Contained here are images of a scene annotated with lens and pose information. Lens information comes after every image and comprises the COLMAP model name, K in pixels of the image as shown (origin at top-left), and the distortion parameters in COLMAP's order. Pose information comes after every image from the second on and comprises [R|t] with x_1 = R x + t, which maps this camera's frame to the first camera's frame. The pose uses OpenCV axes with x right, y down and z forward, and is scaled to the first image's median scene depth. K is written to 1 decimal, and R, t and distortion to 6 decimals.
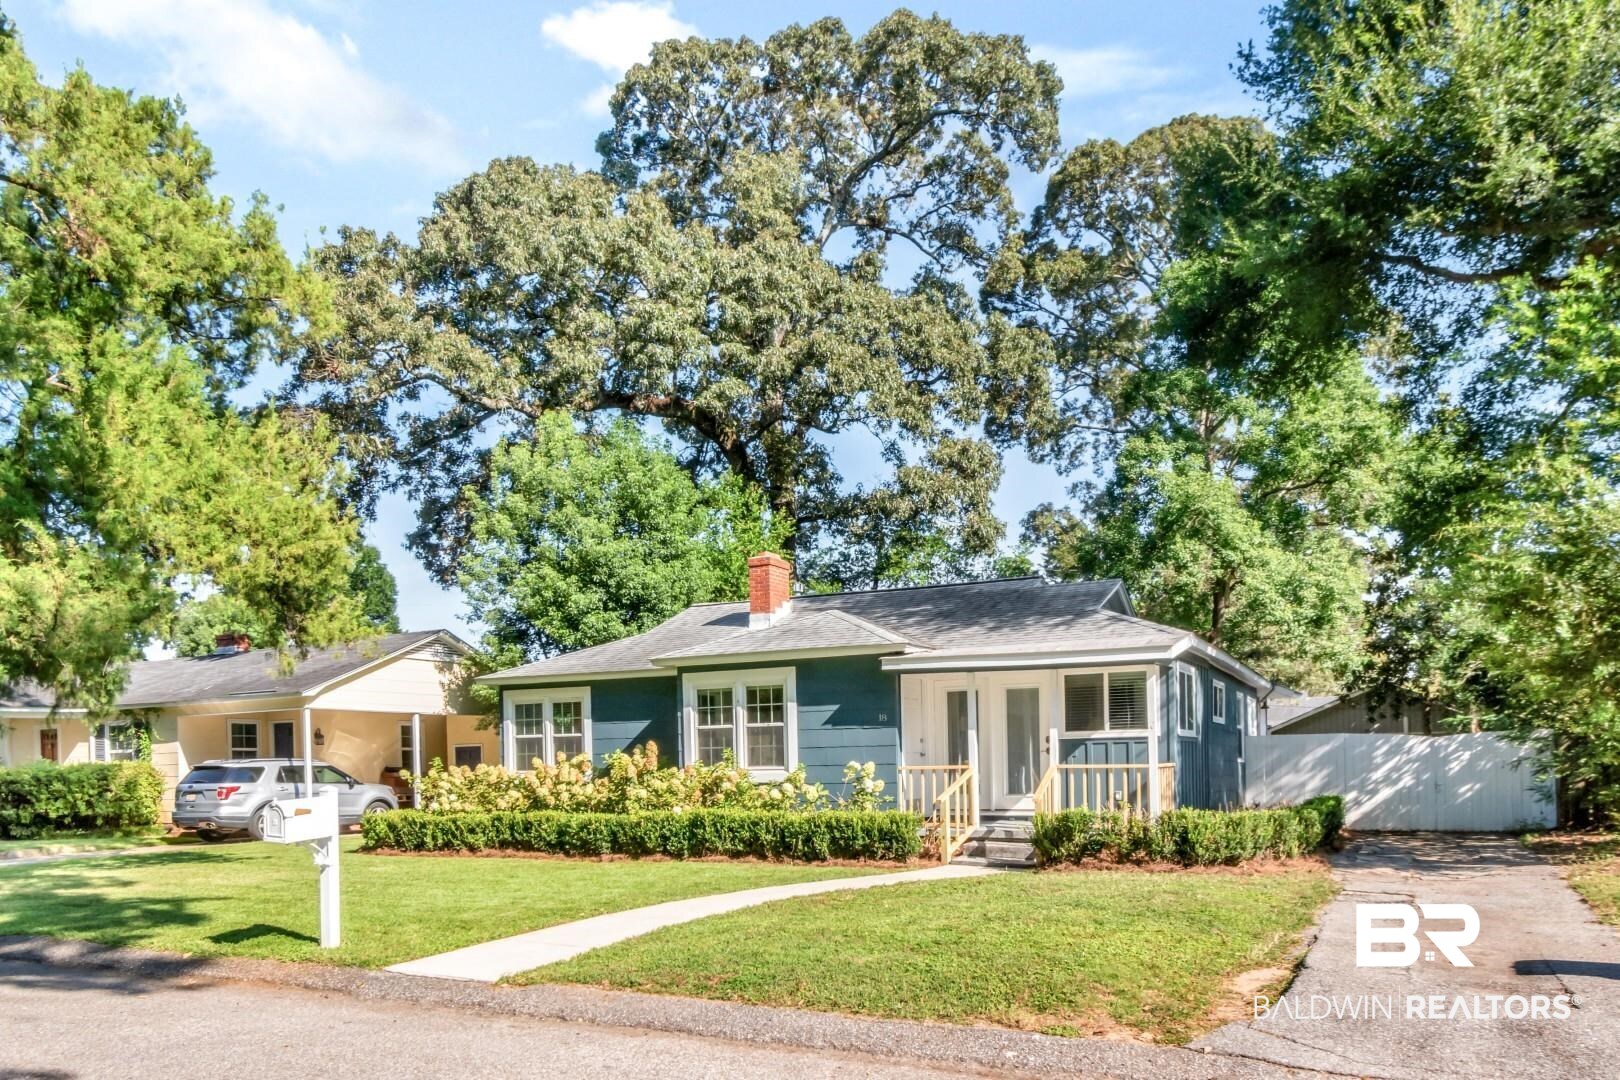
lens RADIAL K [[994.1, 0, 806.1], [0, 994.1, 550.3], [0, 0, 1]] dist [0.012275, -0.007640]
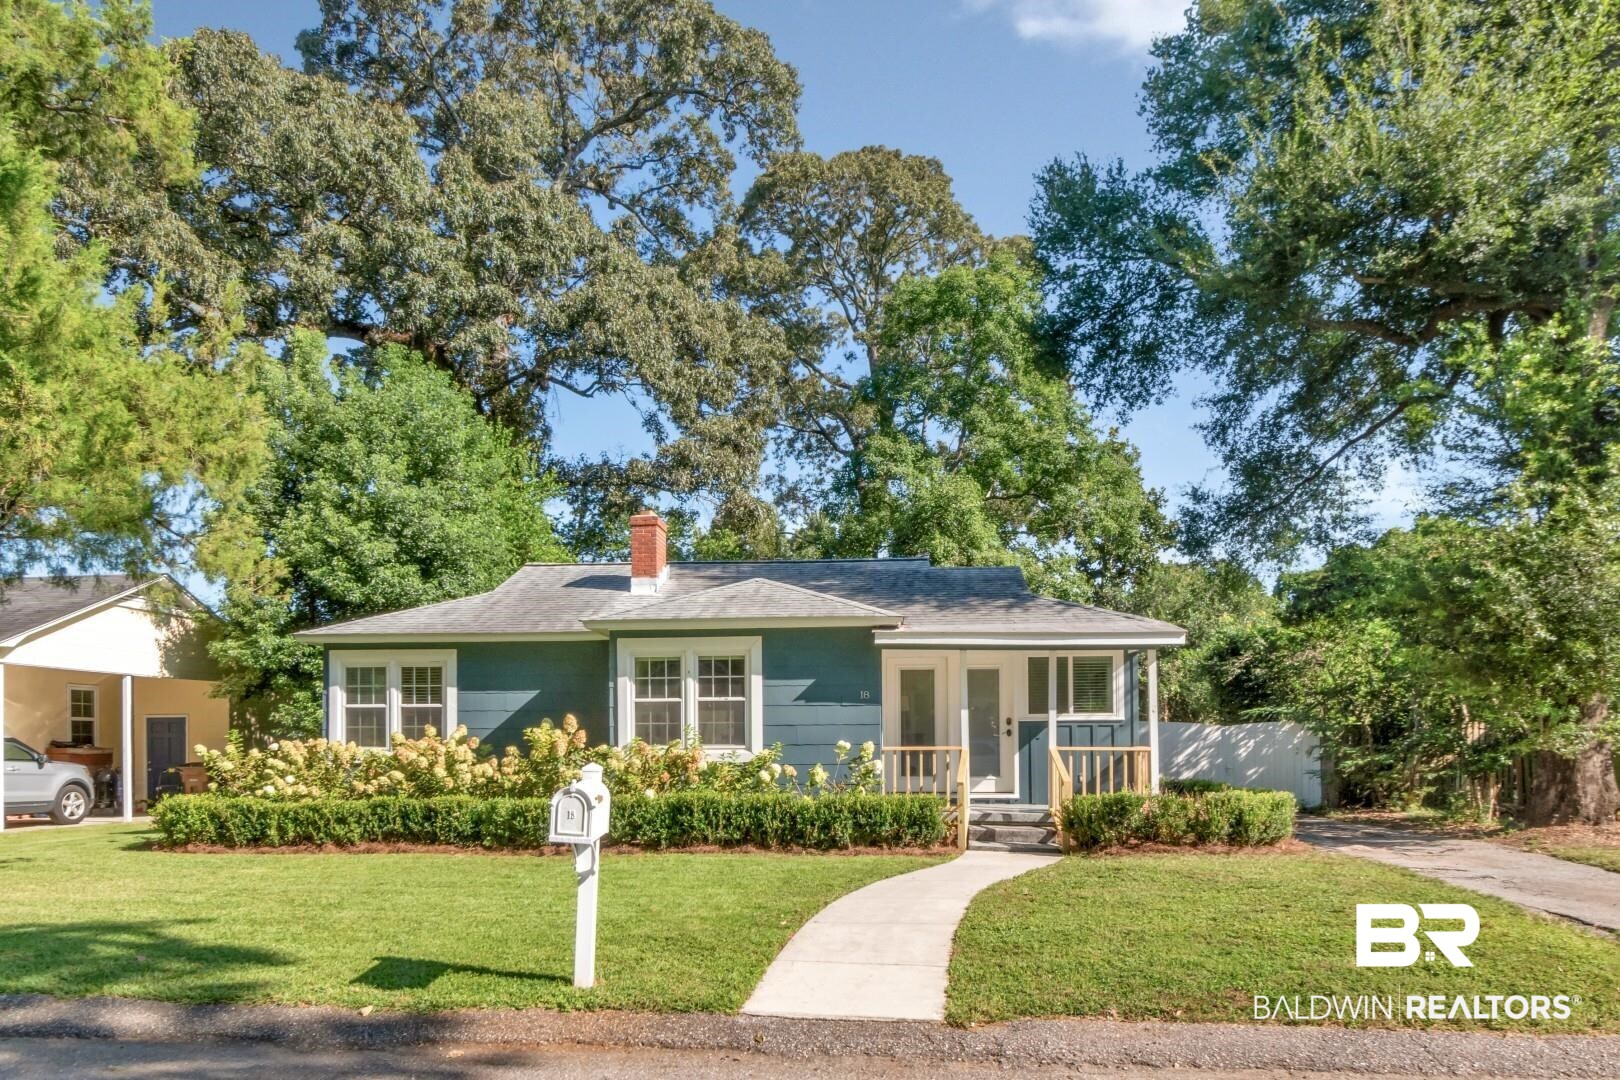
lens RADIAL K [[994.1, 0, 811.6], [0, 994.1, 530.1], [0, 0, 1]] dist [0.012275, -0.007640]
pose [[0.945791, 0.079707, 0.314842, -0.247762], [-0.079093, 0.996758, -0.014746, 0.028040], [-0.314997, -0.010955, 0.949029, 0.113095]]
